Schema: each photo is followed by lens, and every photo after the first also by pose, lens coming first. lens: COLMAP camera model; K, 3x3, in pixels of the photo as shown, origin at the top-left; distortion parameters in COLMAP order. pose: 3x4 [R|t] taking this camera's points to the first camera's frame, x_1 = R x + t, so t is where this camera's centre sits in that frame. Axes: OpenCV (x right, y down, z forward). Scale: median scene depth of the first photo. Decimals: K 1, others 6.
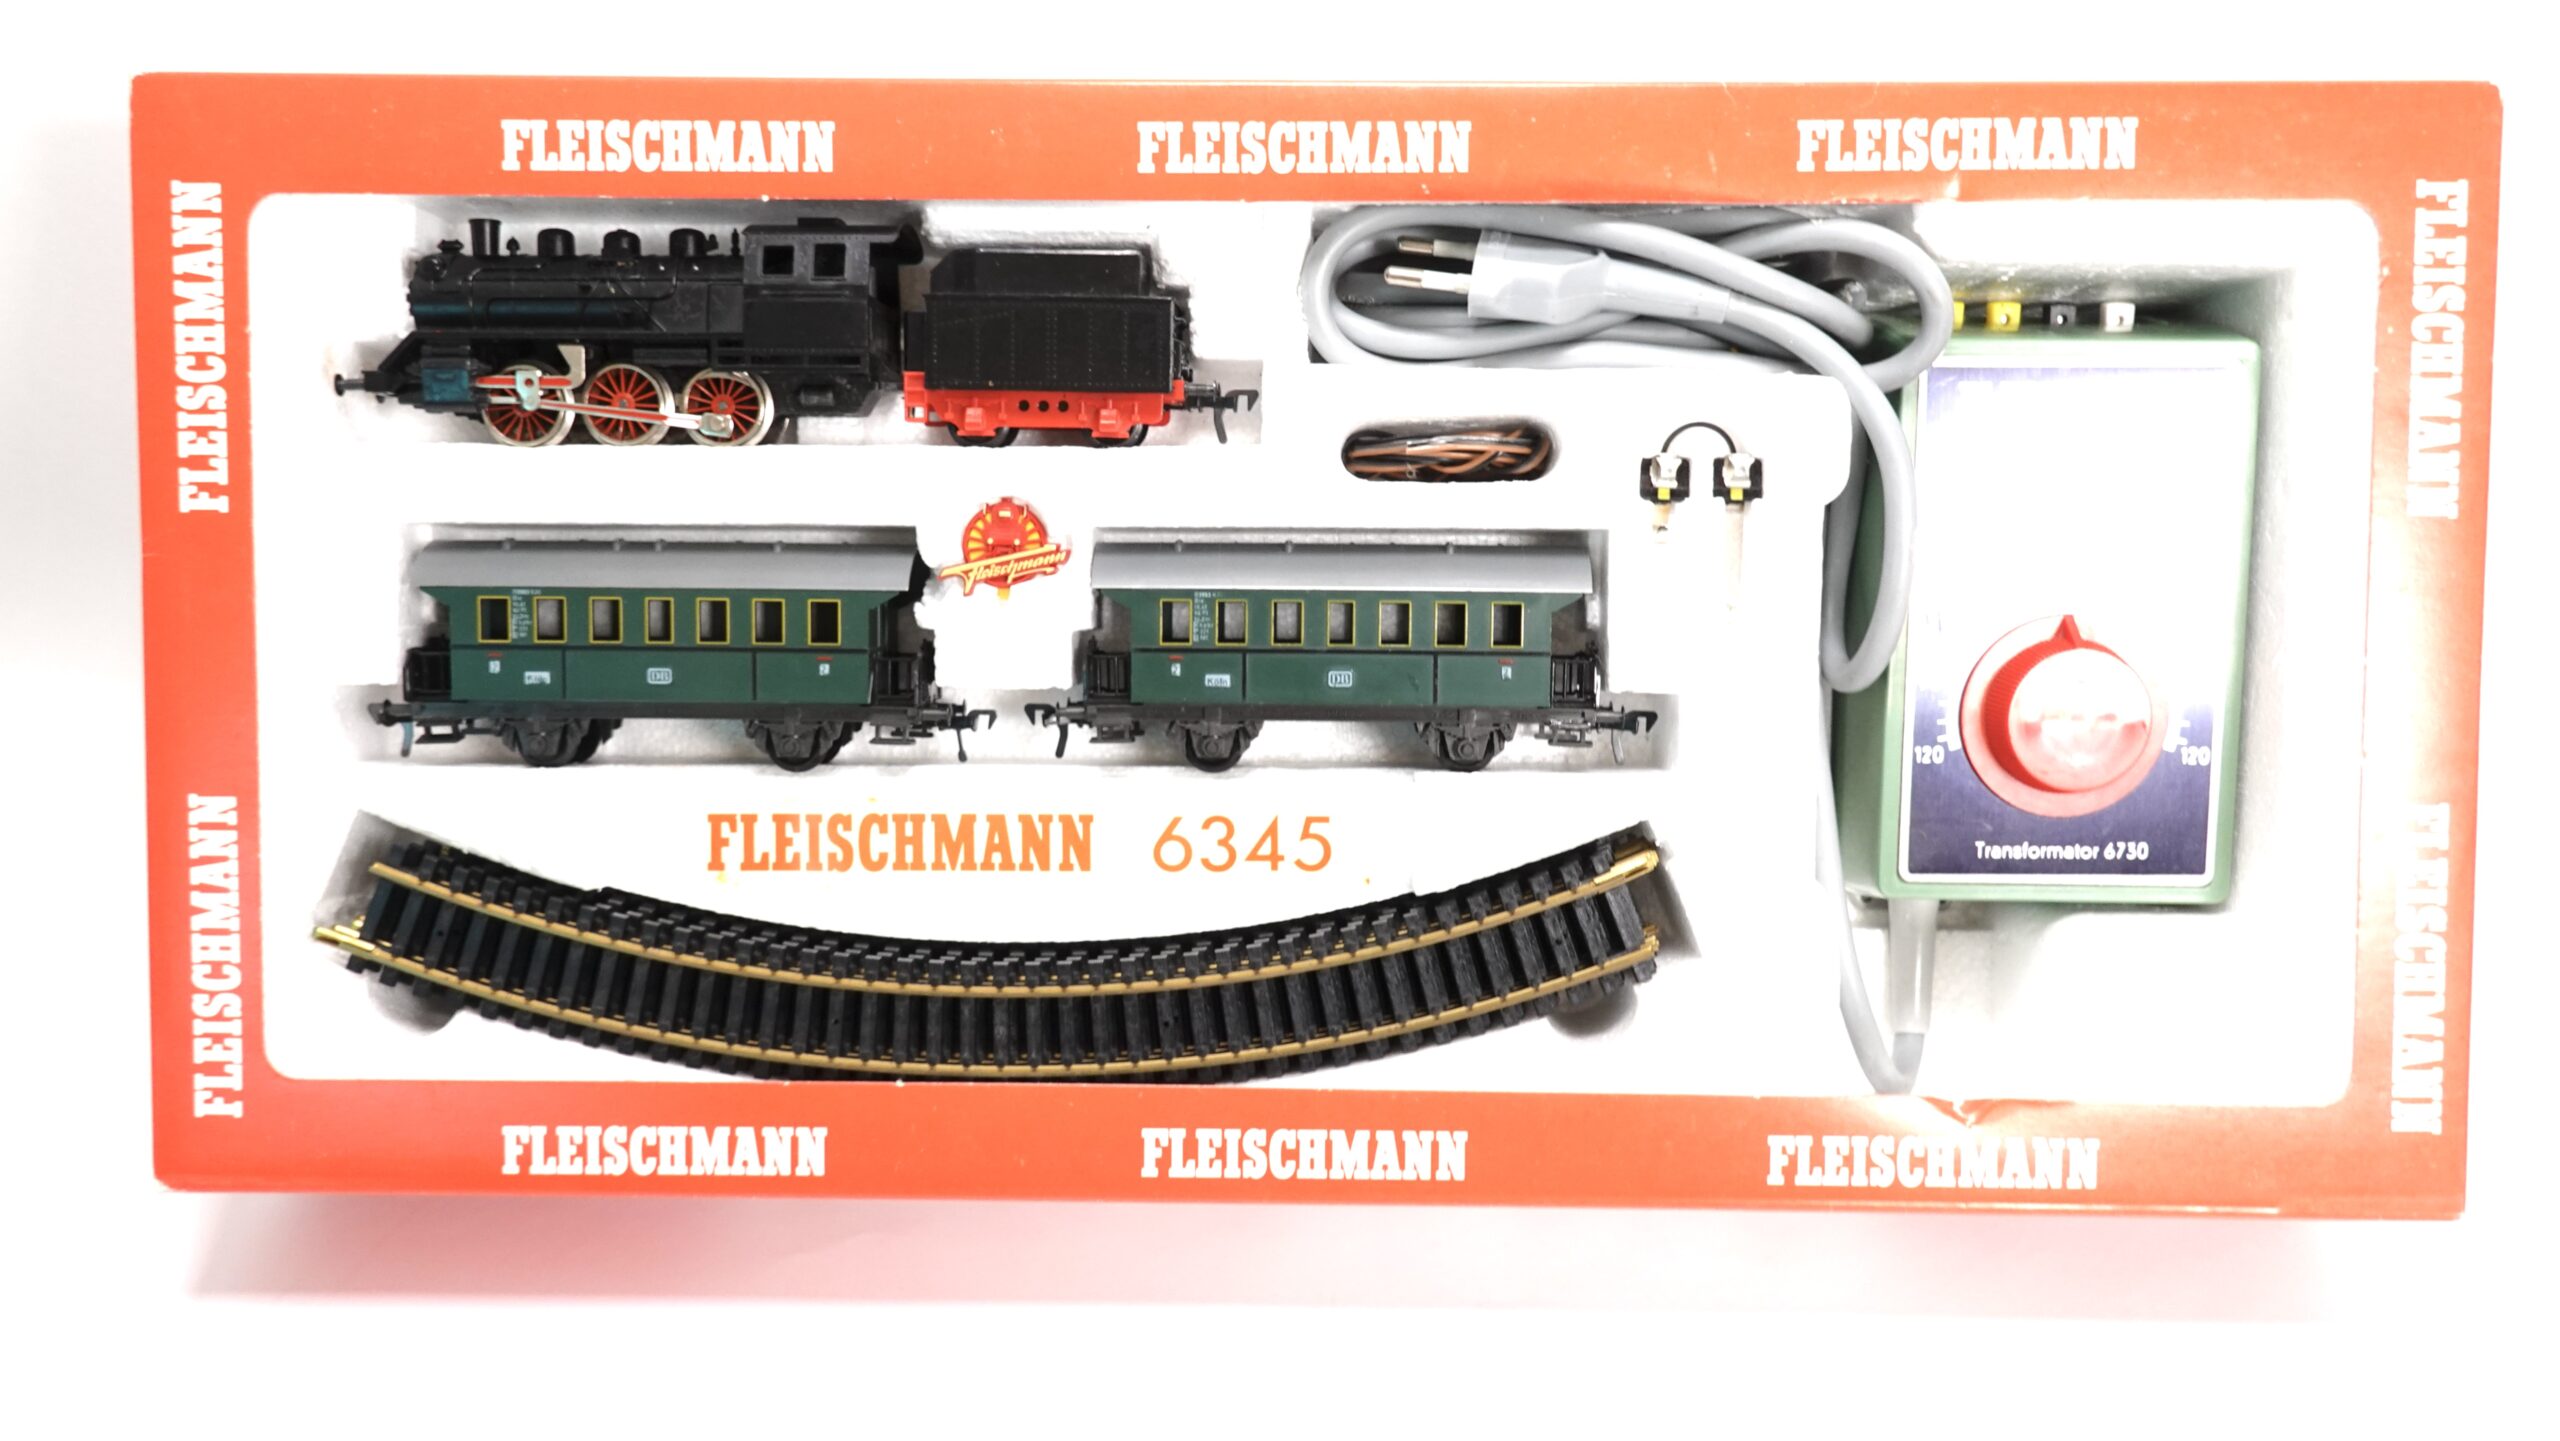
lens RADIAL K [[2170.0, 0, 1280.0], [0, 2170.0, 720.5], [0, 0, 1]] dist [0.033728, -0.003184]
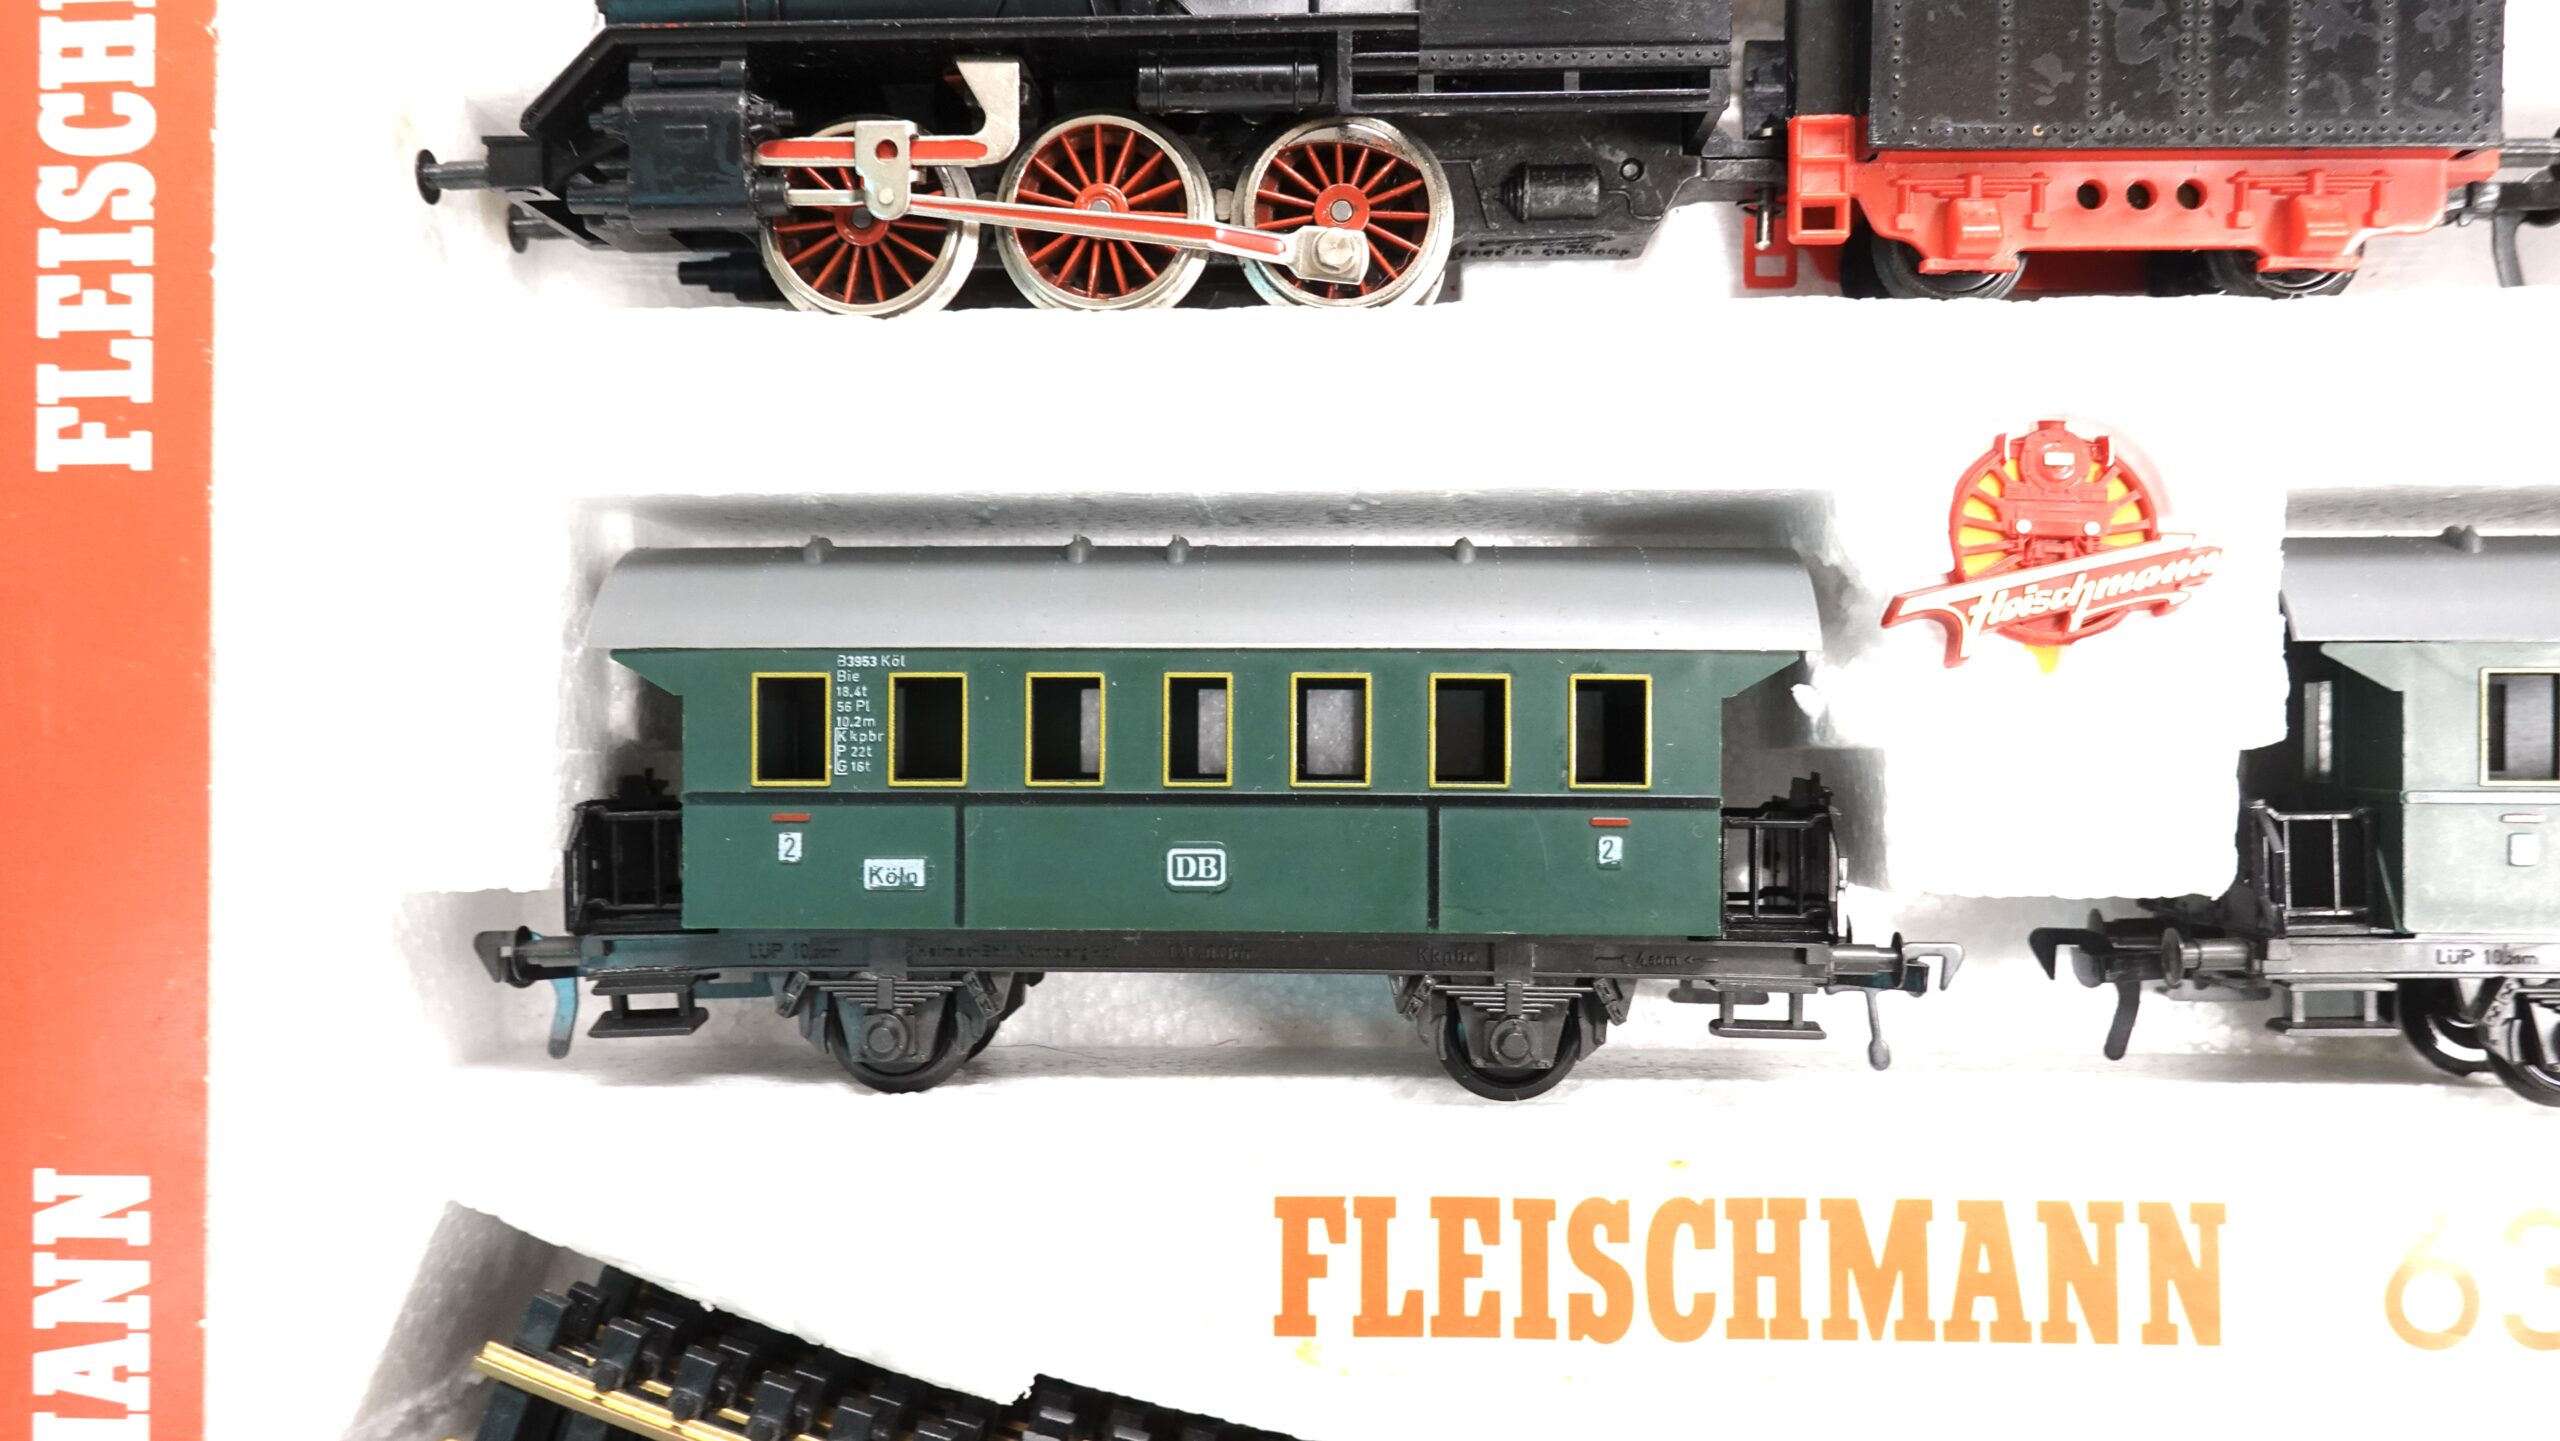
lens RADIAL K [[2689.4, 0, 1482.8], [0, 2689.4, 668.0], [0, 0, 1]] dist [0.029063, -0.014533]
pose [[0.999521, -0.005358, -0.030472, -0.216174], [0.003240, 0.997602, -0.069139, -0.022894], [0.030769, 0.069007, 0.997142, 0.502940]]
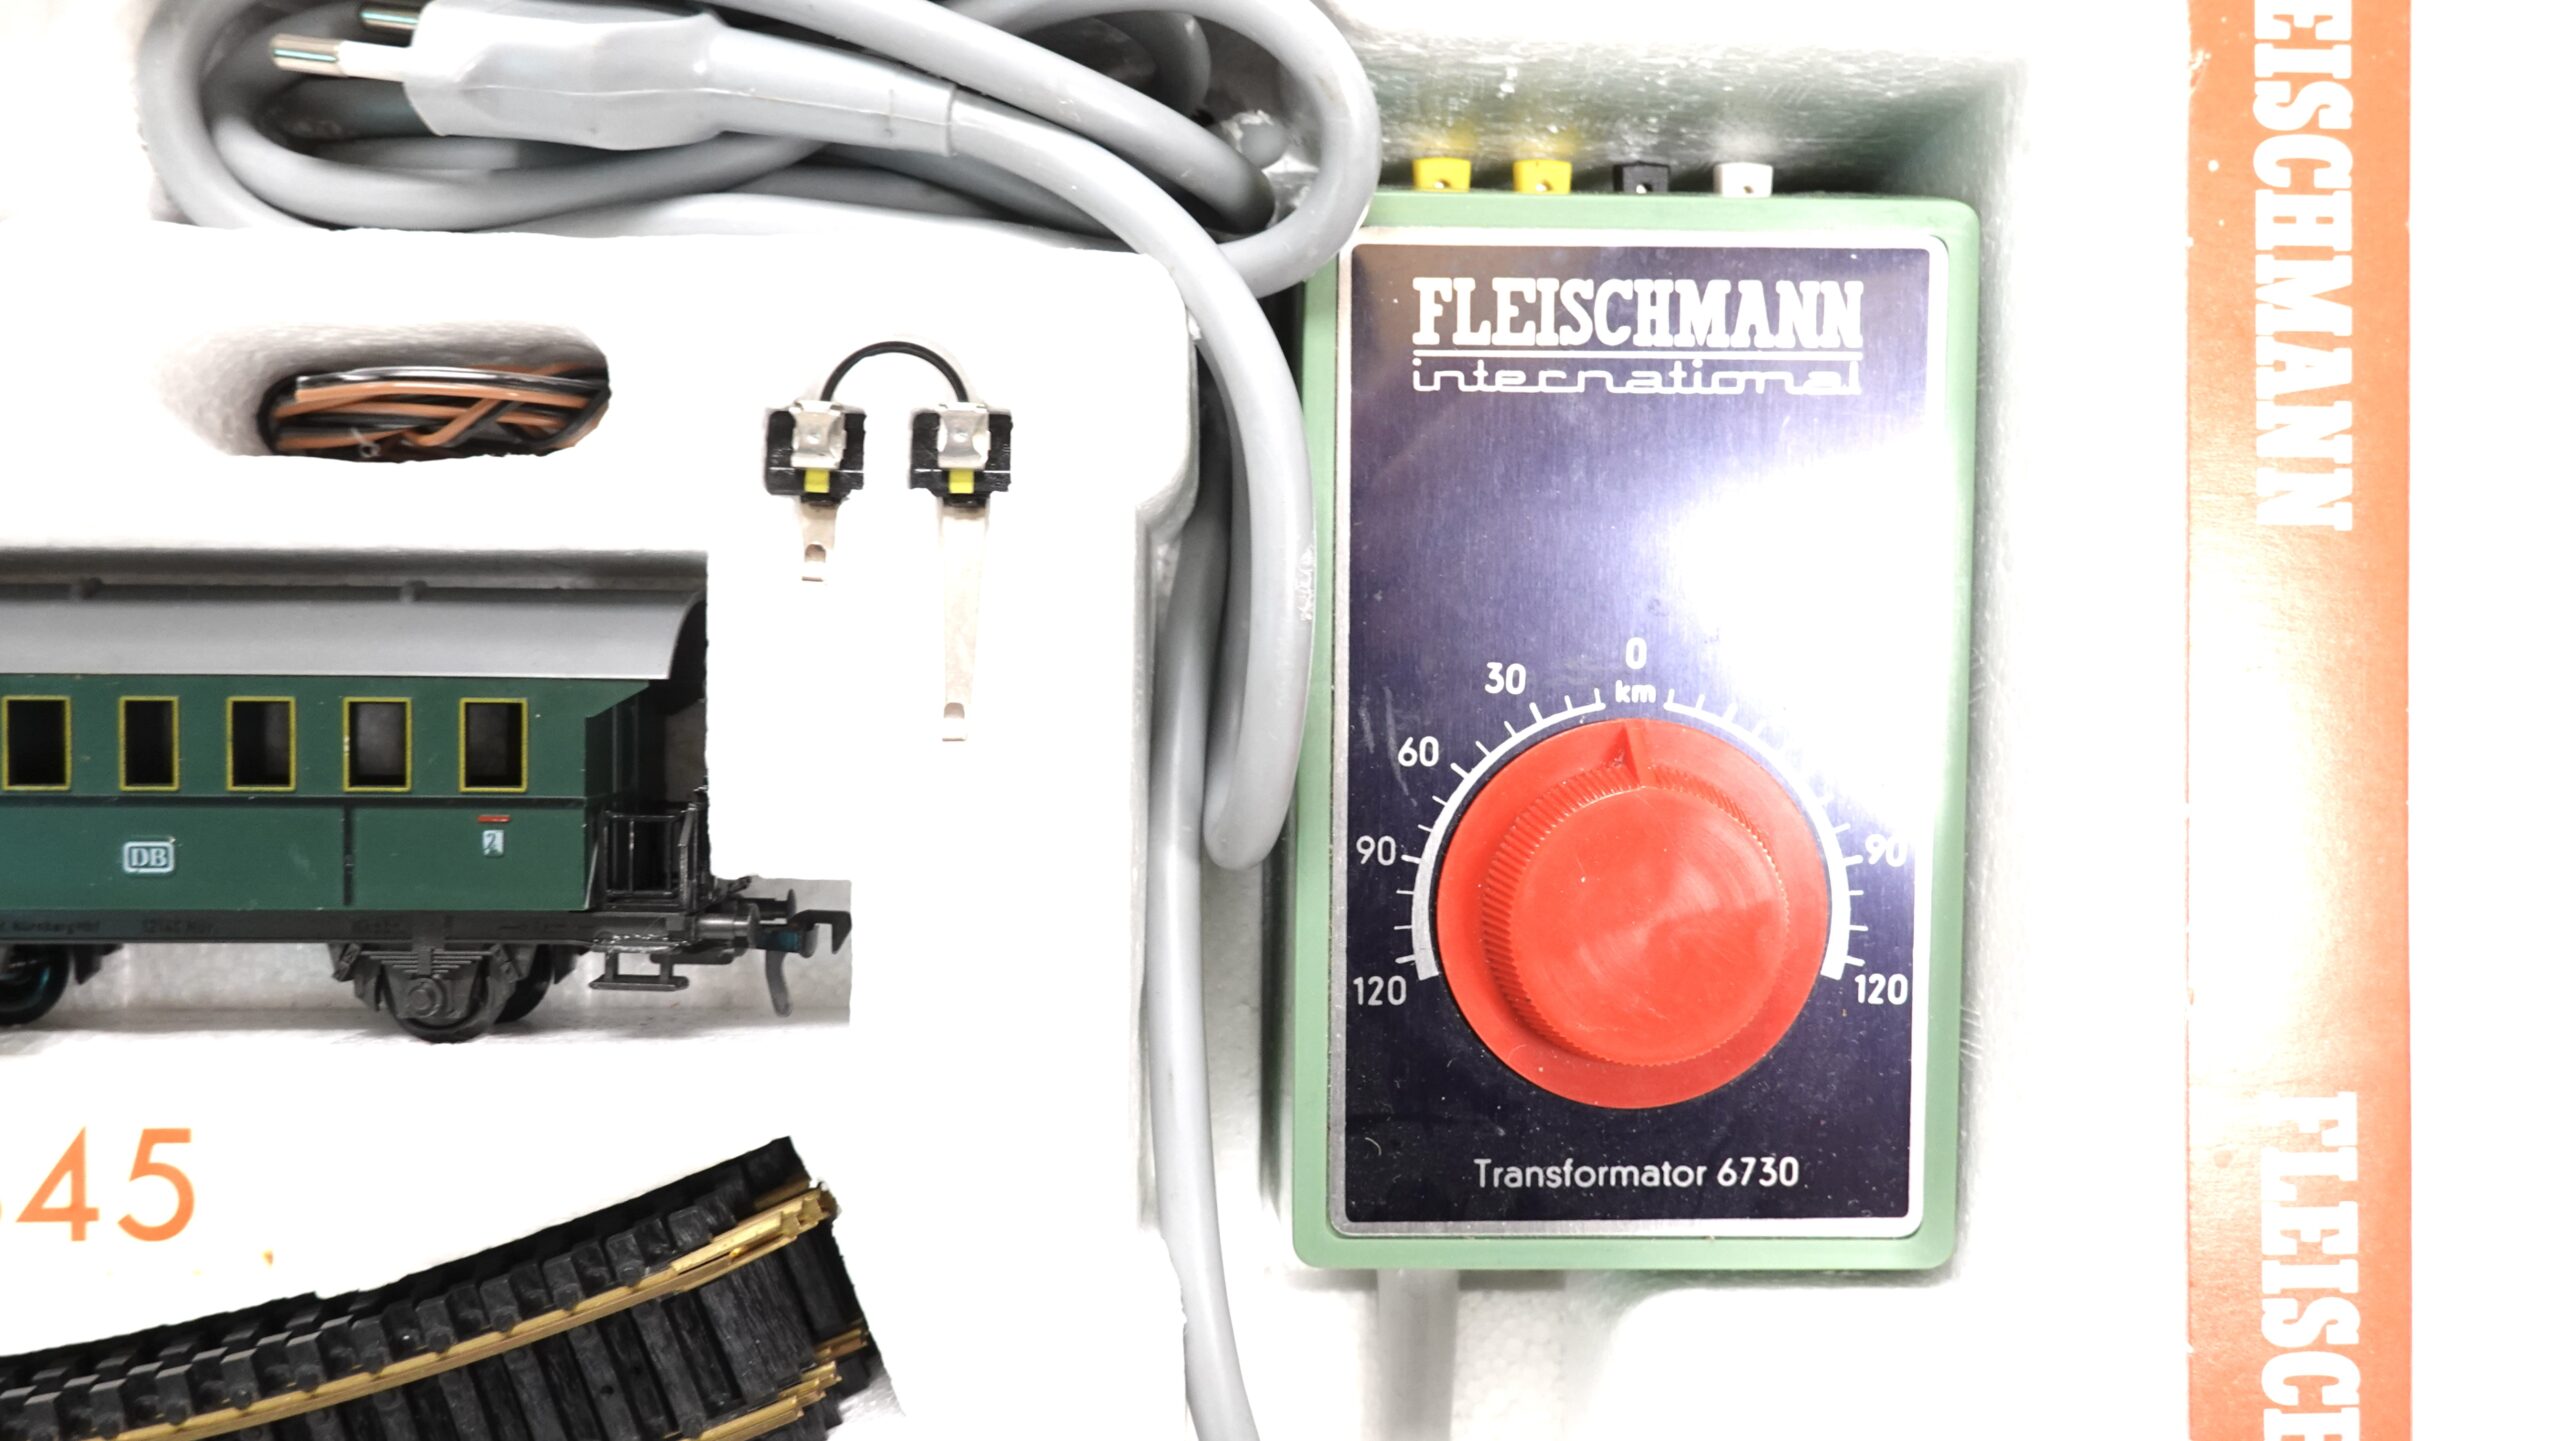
lens RADIAL K [[2170.0, 0, 1280.0], [0, 2170.0, 720.5], [0, 0, 1]] dist [0.033728, -0.003184]
pose [[0.998860, -0.003640, 0.047607, 0.249343], [0.006356, 0.998353, -0.057012, -0.019341], [-0.047321, 0.057249, 0.997238, 0.479190]]
